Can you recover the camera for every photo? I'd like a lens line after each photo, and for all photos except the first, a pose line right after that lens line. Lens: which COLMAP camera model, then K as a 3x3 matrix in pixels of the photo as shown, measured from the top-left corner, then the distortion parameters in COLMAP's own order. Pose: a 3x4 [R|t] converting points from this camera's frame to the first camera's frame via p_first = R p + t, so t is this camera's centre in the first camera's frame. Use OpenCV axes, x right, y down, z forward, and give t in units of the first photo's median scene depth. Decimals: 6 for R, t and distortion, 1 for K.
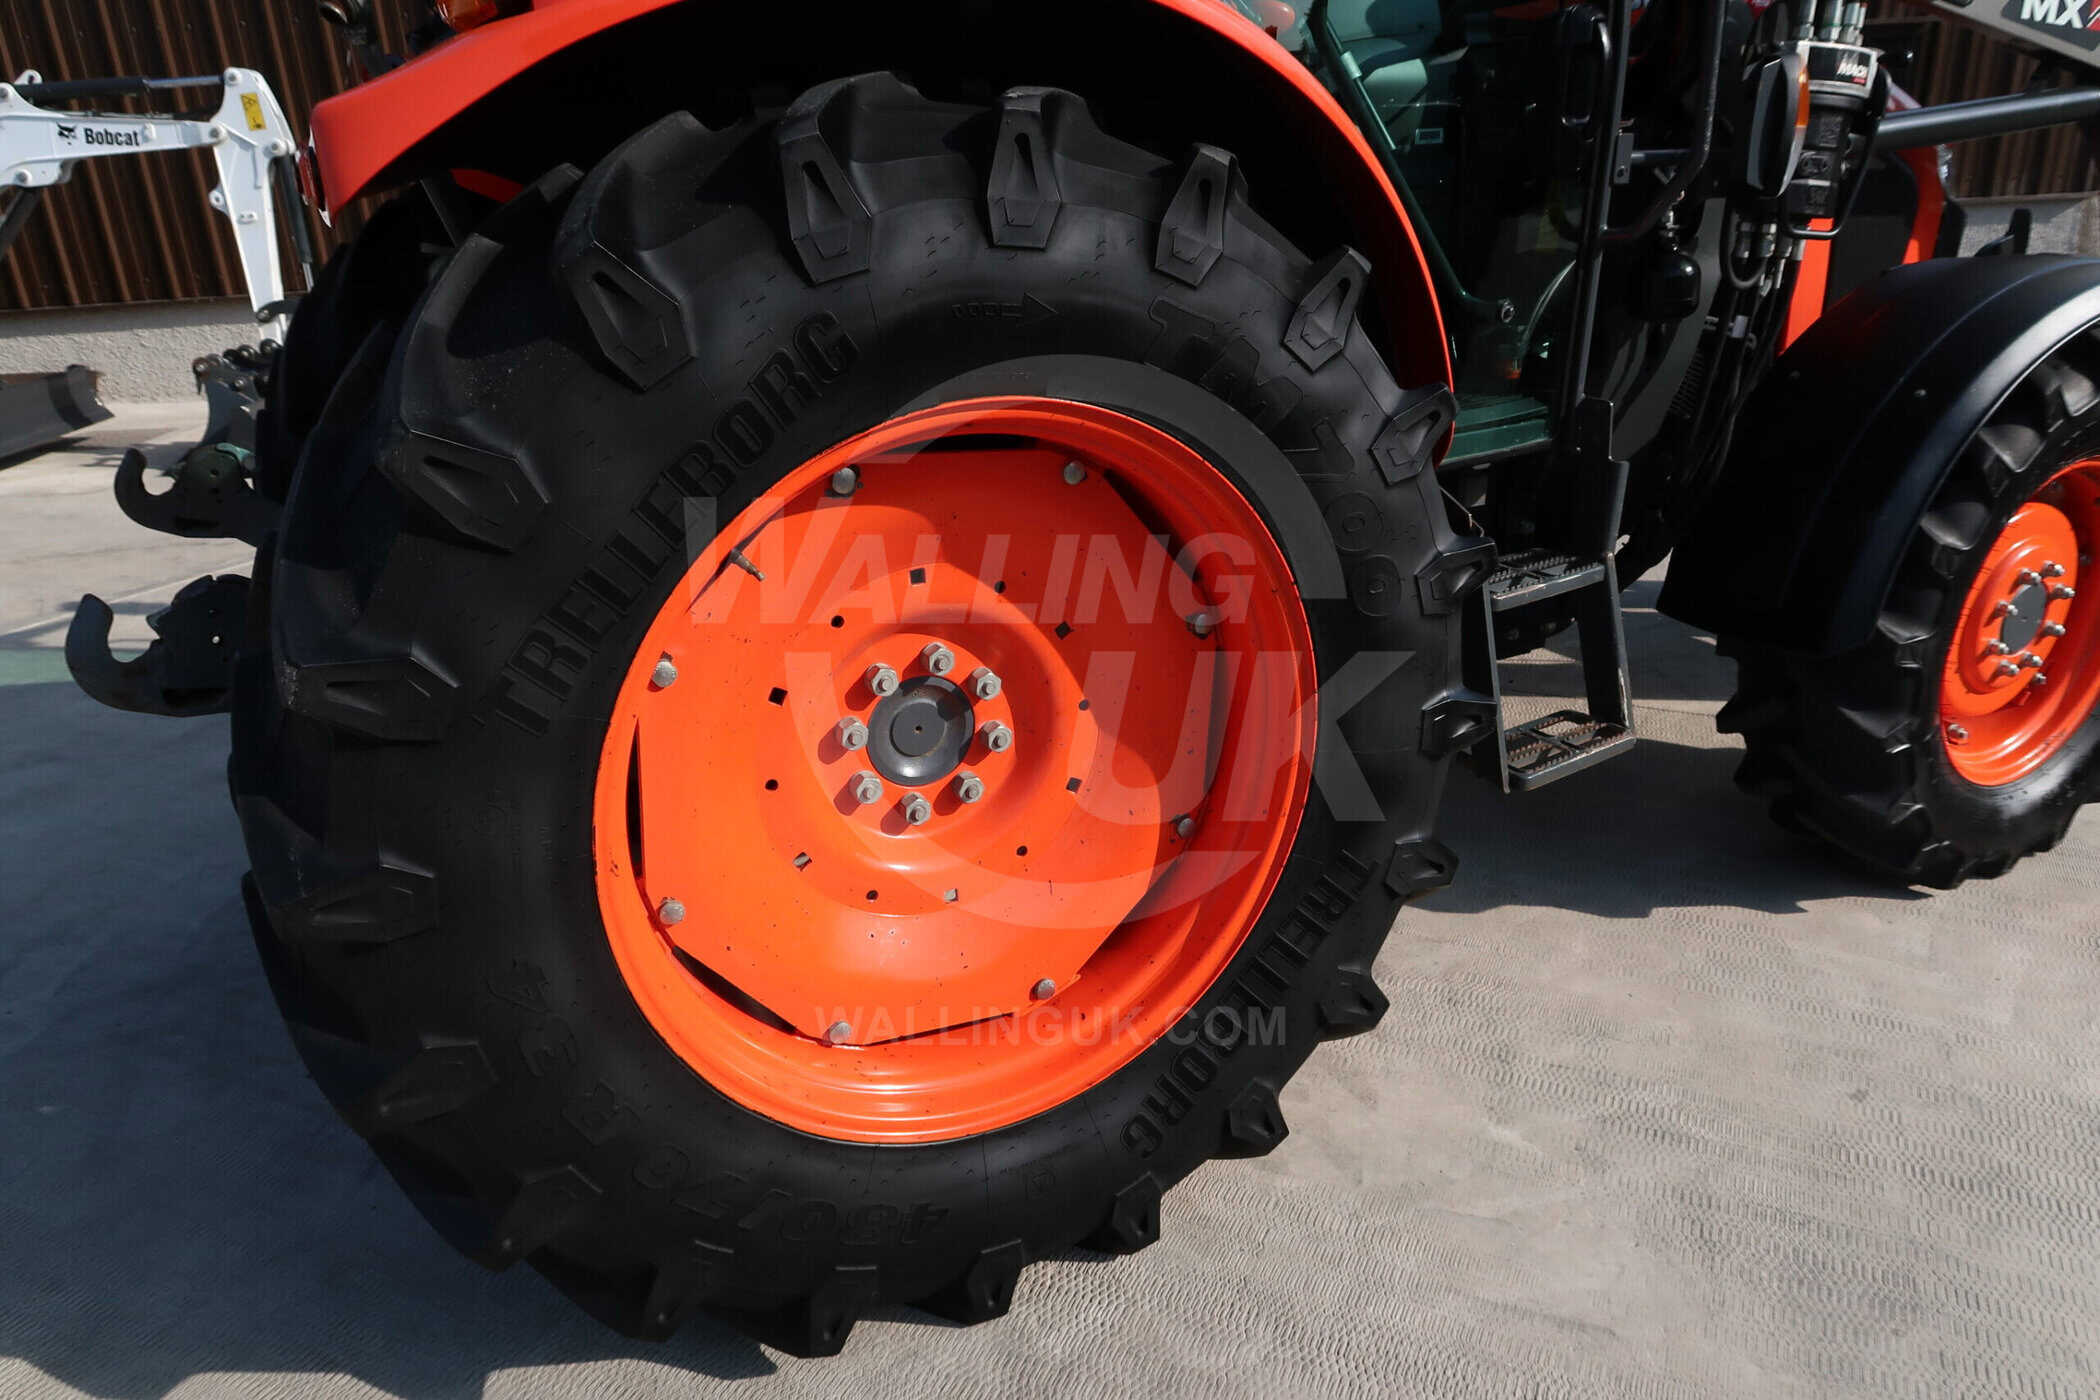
lens RADIAL K [[1420.7, 0, 1050.0], [0, 1420.7, 700.0], [0, 0, 1]] dist [-0.028495, -0.003152]
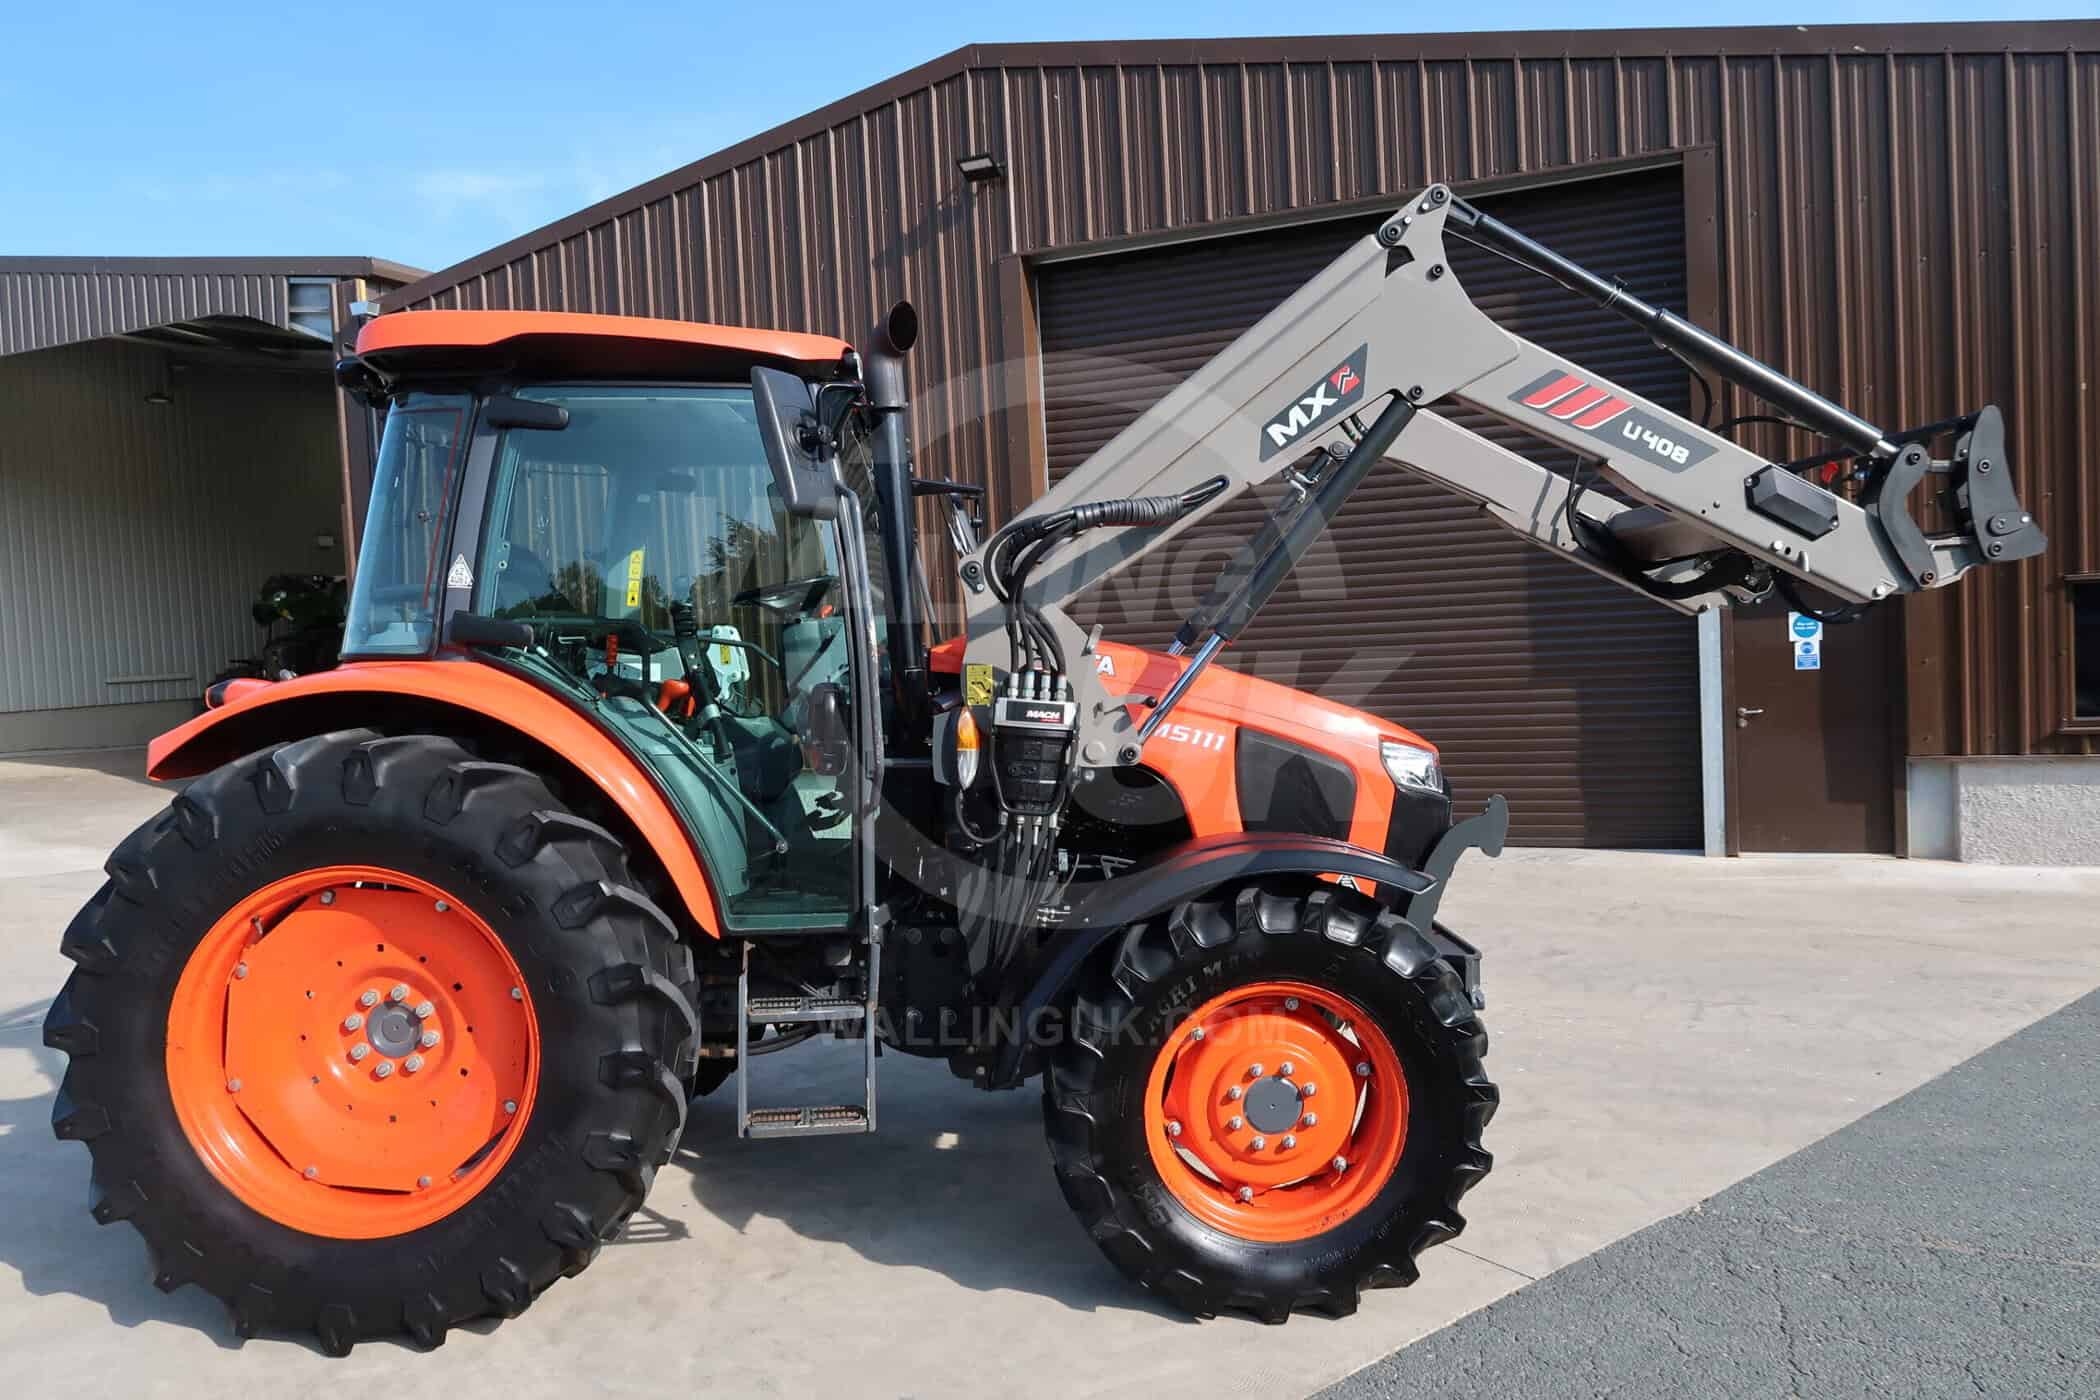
lens RADIAL K [[1420.7, 0, 1050.0], [0, 1420.7, 700.0], [0, 0, 1]] dist [-0.028495, -0.003152]
pose [[0.911645, 0.028520, -0.409988, 1.498206], [-0.164237, 0.939751, -0.299825, 0.025396], [0.376736, 0.340669, 0.861403, -0.488194]]
